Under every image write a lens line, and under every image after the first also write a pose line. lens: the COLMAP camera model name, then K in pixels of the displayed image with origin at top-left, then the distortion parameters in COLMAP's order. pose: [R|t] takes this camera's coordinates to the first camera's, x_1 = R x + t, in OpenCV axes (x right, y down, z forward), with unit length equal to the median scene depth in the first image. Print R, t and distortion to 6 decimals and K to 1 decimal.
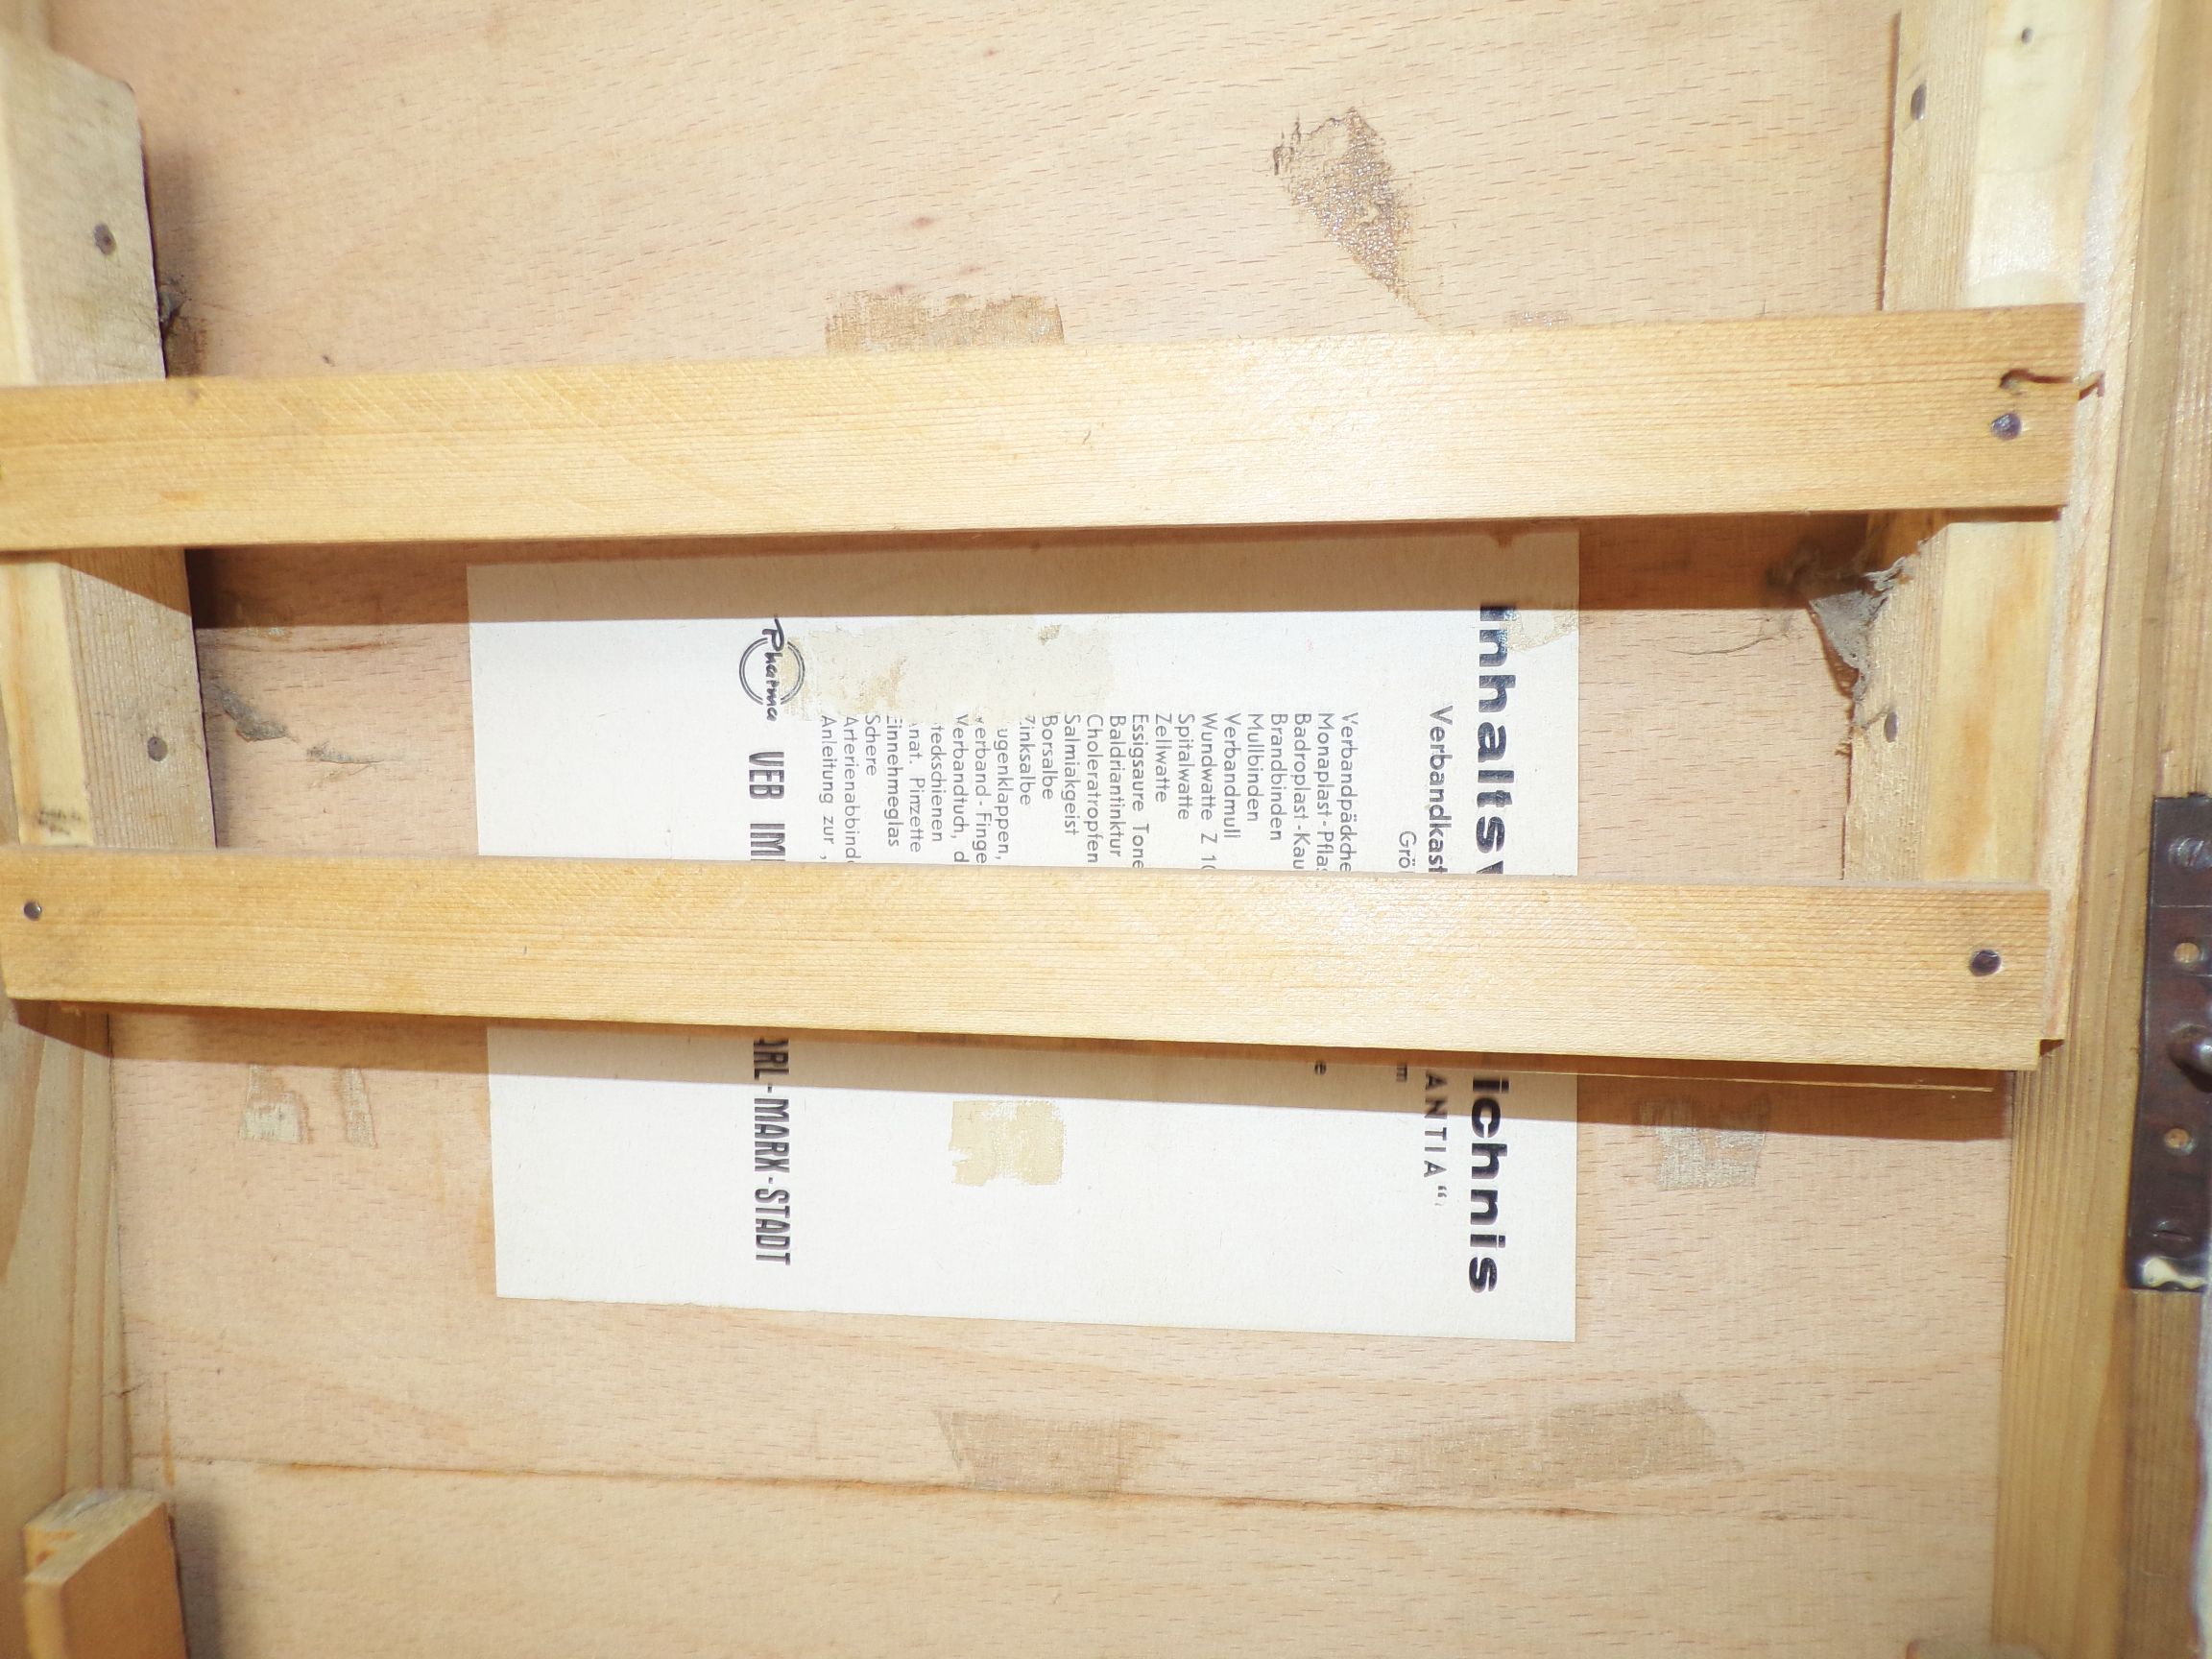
lens RADIAL K [[1494.9, 0, 1116.0], [0, 1494.9, 832.8], [0, 0, 1]] dist [0.008014, -0.007254]
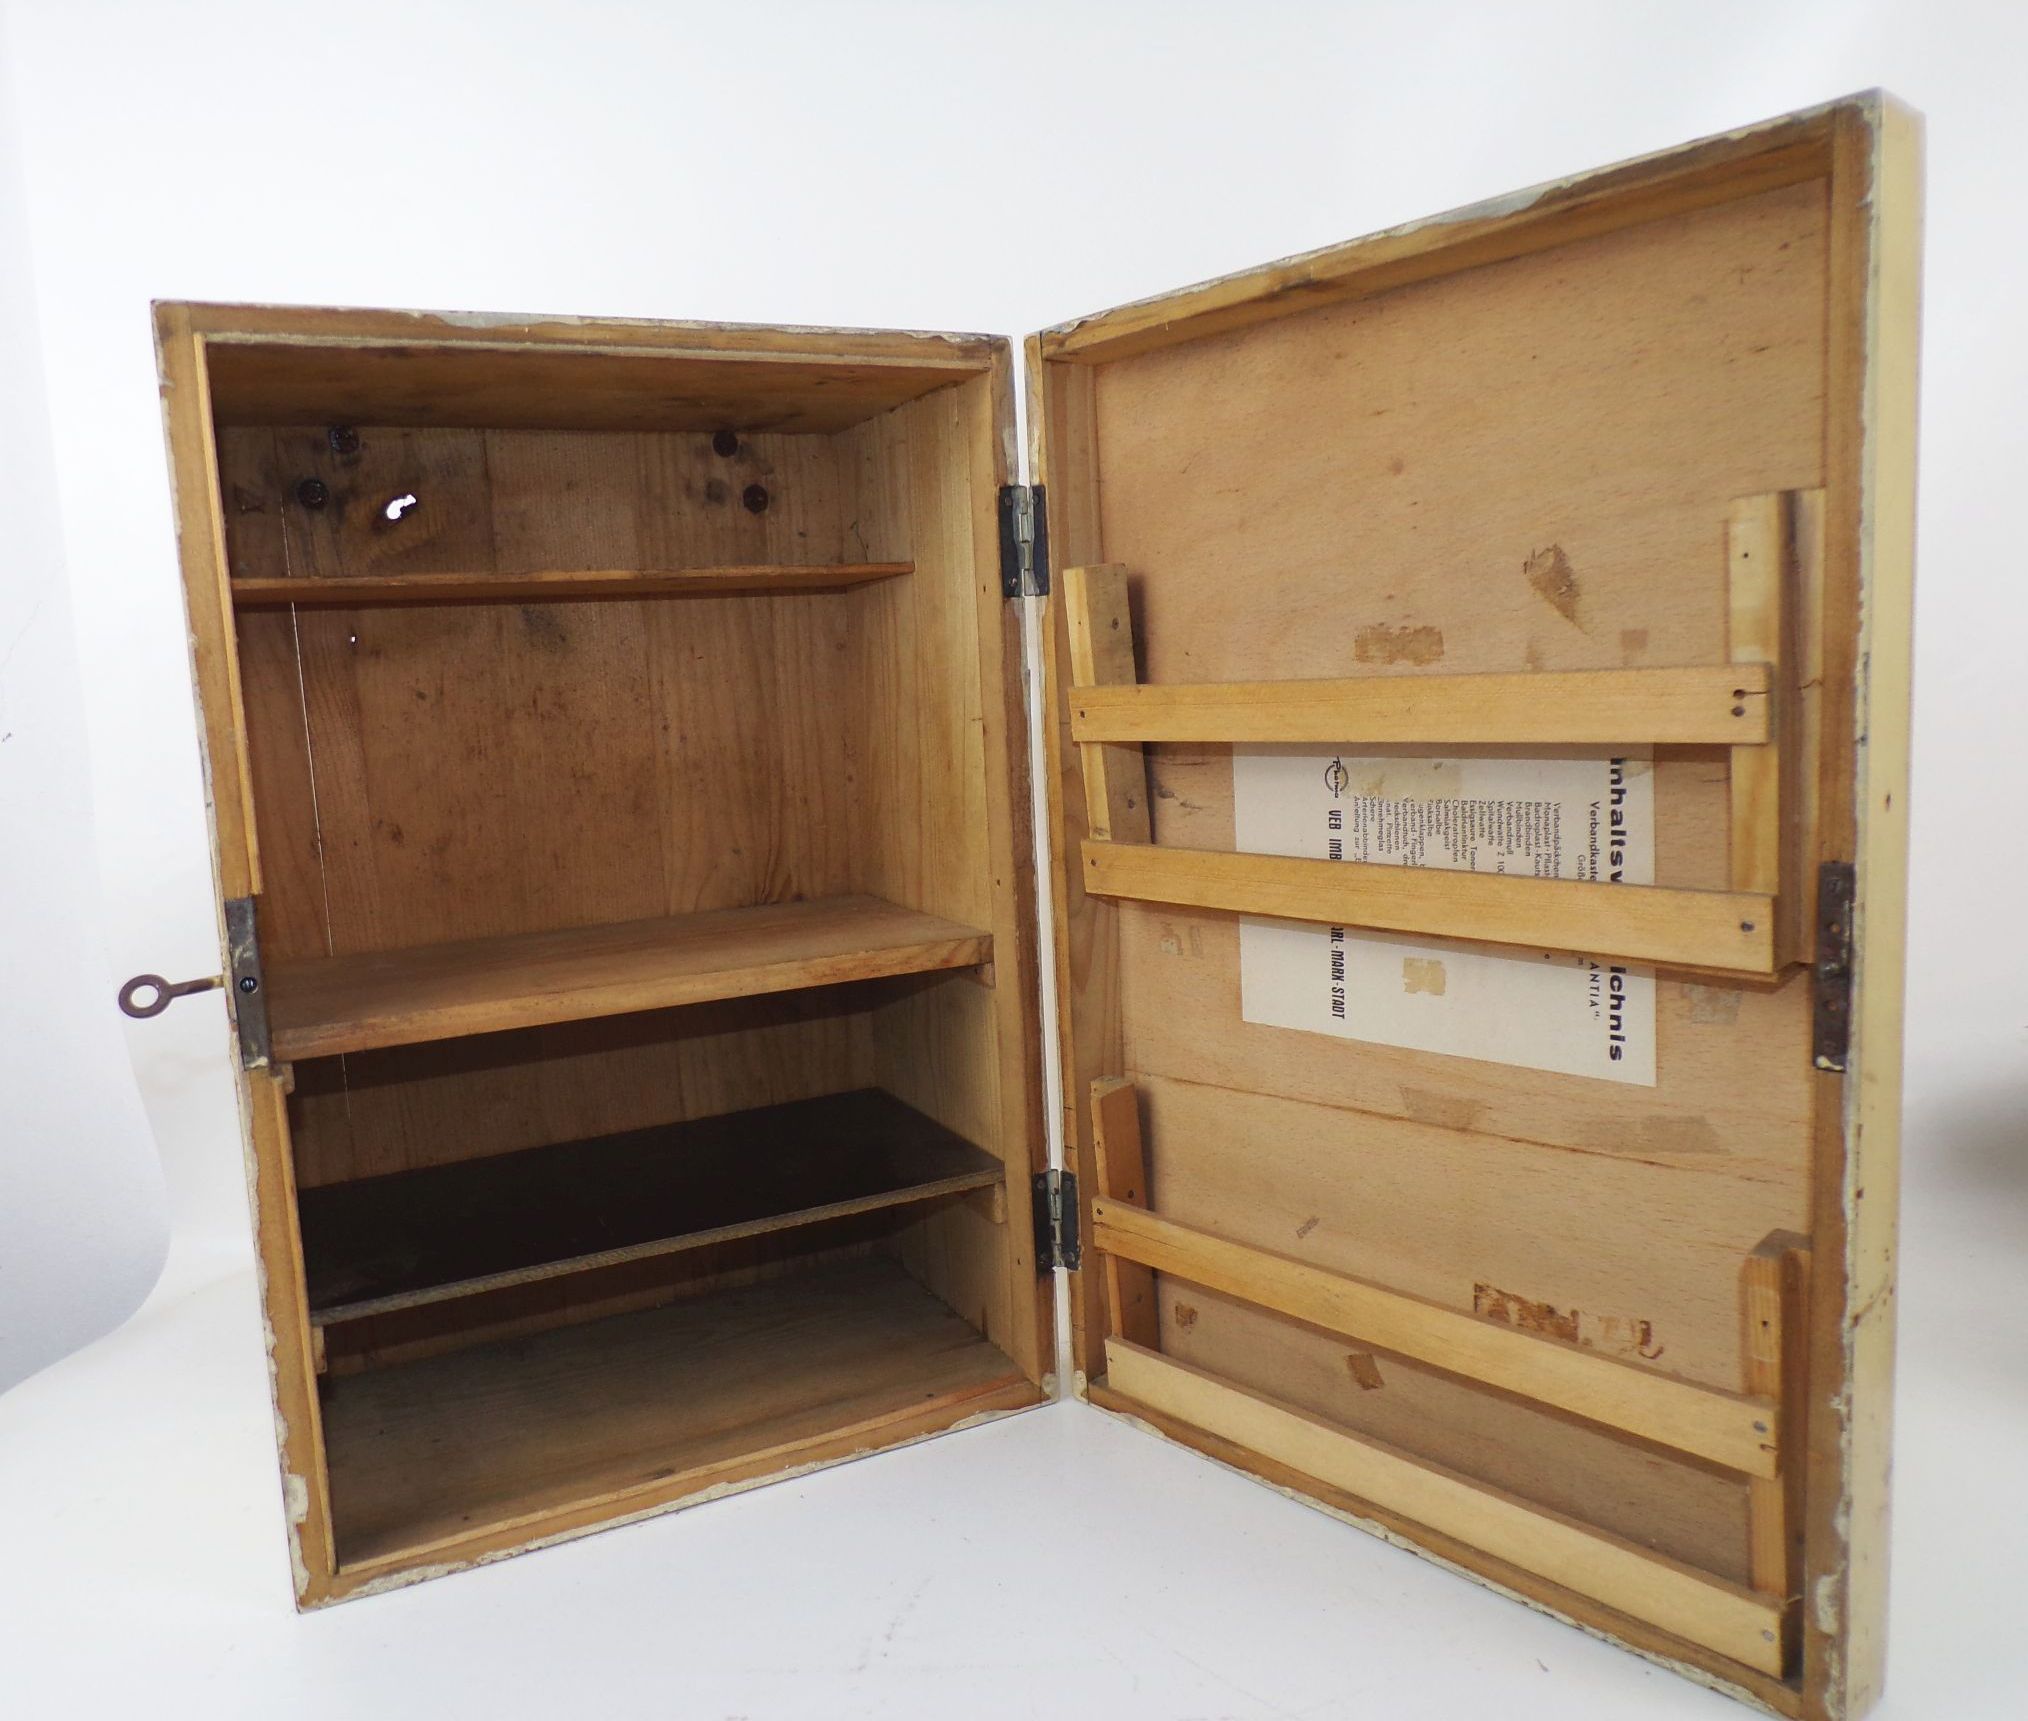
lens RADIAL K [[1538.2, 0, 1014.9], [0, 1538.2, 859.0], [0, 0, 1]] dist [0.026397, 0.000754]
pose [[0.778451, 0.044717, -0.626111, 0.981256], [0.000989, 0.997371, 0.072462, -0.164510], [0.627705, -0.057028, 0.776360, -1.350656]]
